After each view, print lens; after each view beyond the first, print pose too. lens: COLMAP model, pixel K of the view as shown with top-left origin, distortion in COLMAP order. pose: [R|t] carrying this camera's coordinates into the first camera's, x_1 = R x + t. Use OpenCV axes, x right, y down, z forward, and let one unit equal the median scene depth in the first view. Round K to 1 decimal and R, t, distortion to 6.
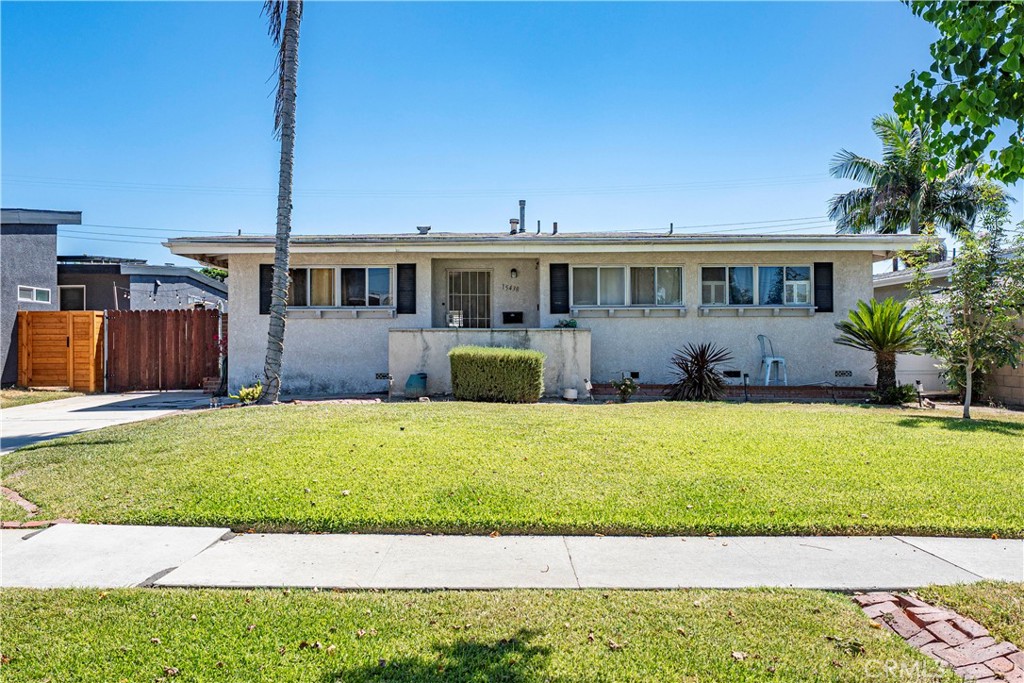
lens RADIAL K [[766.0, 0, 512.0], [0, 766.0, 341.5], [0, 0, 1]] dist [-0.002594, -0.000250]
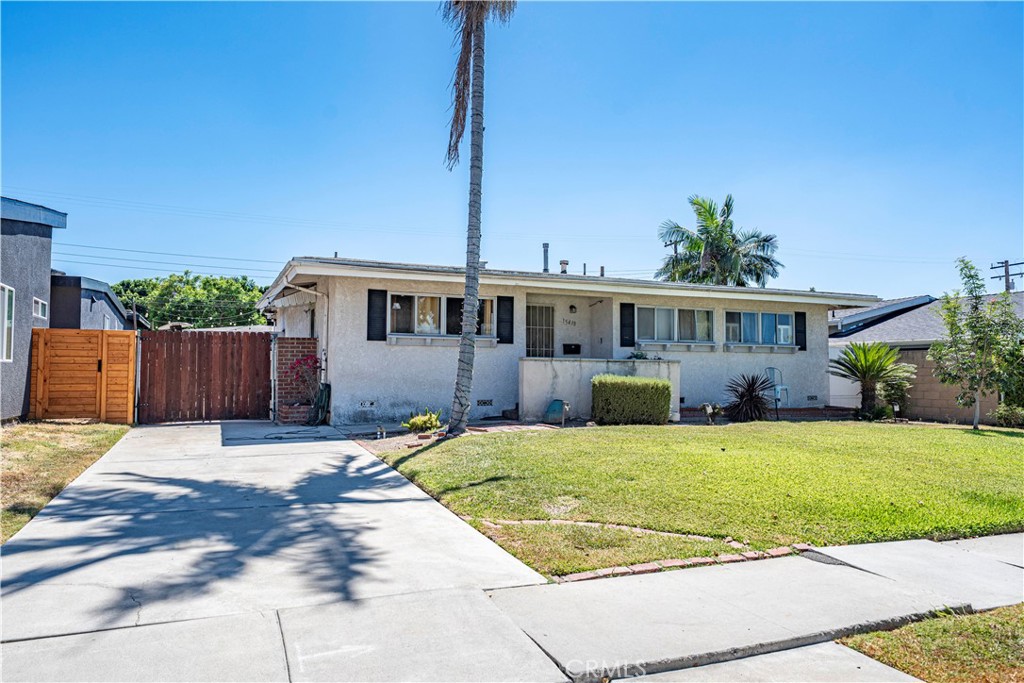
lens RADIAL K [[696.2, 0, 512.0], [0, 696.2, 341.5], [0, 0, 1]] dist [0.000650, -0.000684]
pose [[0.921217, 0.026305, 0.388158, -0.498913], [-0.010376, 0.999018, -0.043075, 0.002353], [-0.388910, 0.035654, 0.920586, 0.111810]]
